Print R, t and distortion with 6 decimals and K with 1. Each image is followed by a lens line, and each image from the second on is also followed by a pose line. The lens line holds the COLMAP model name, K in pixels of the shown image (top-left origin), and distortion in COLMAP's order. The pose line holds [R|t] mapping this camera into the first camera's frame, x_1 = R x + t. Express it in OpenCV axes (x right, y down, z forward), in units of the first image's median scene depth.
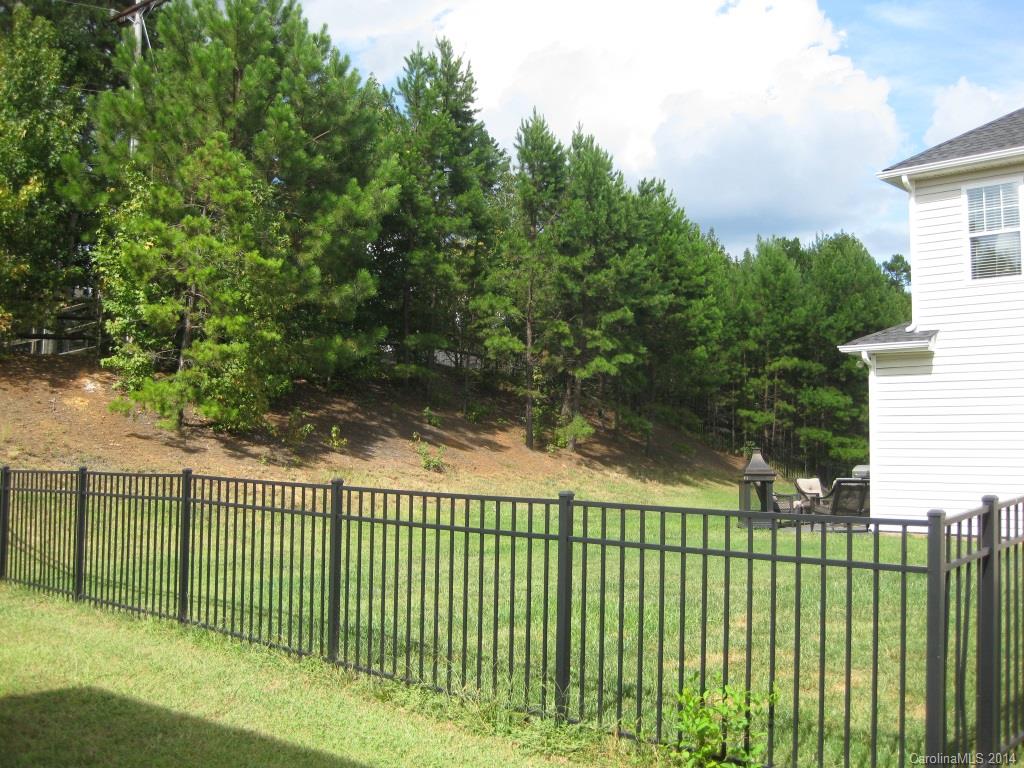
lens RADIAL K [[1040.0, 0, 512.0], [0, 1040.0, 384.0], [0, 0, 1]] dist [-0.167976, 0.015914]
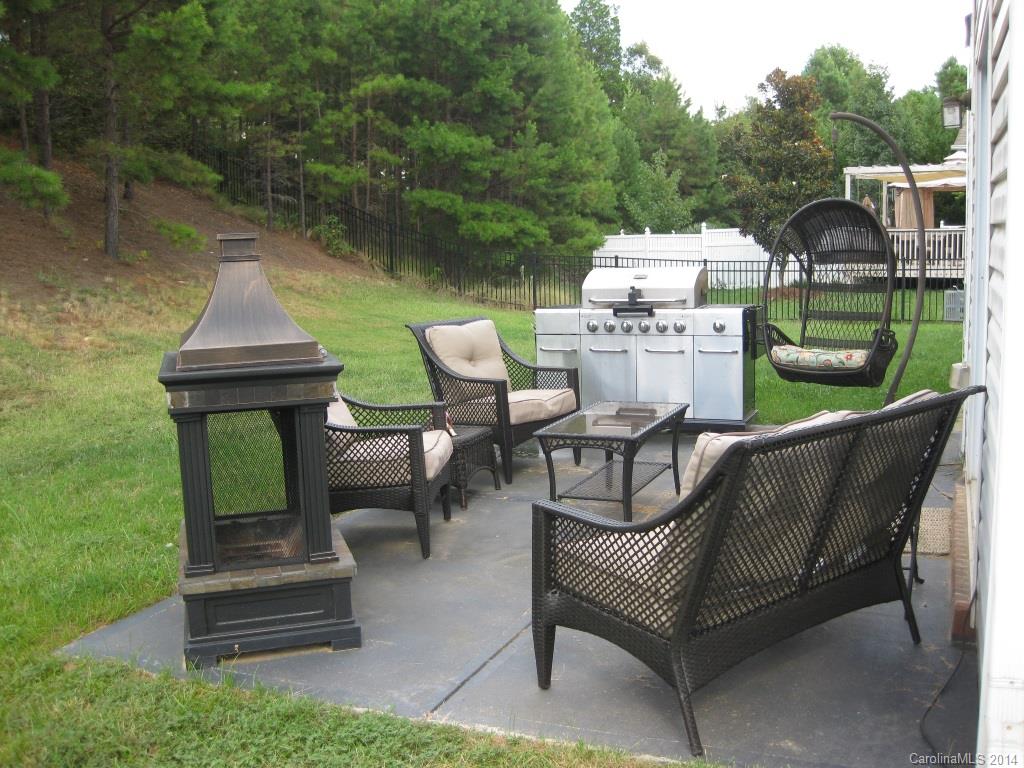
lens RADIAL K [[1040.0, 0, 512.0], [0, 1040.0, 384.0], [0, 0, 1]] dist [-0.167976, 0.015914]
pose [[0.929101, -0.089186, 0.358911, 0.104855], [0.010688, 0.976556, 0.214998, 0.023604], [-0.369672, -0.195919, 0.908272, 0.391293]]
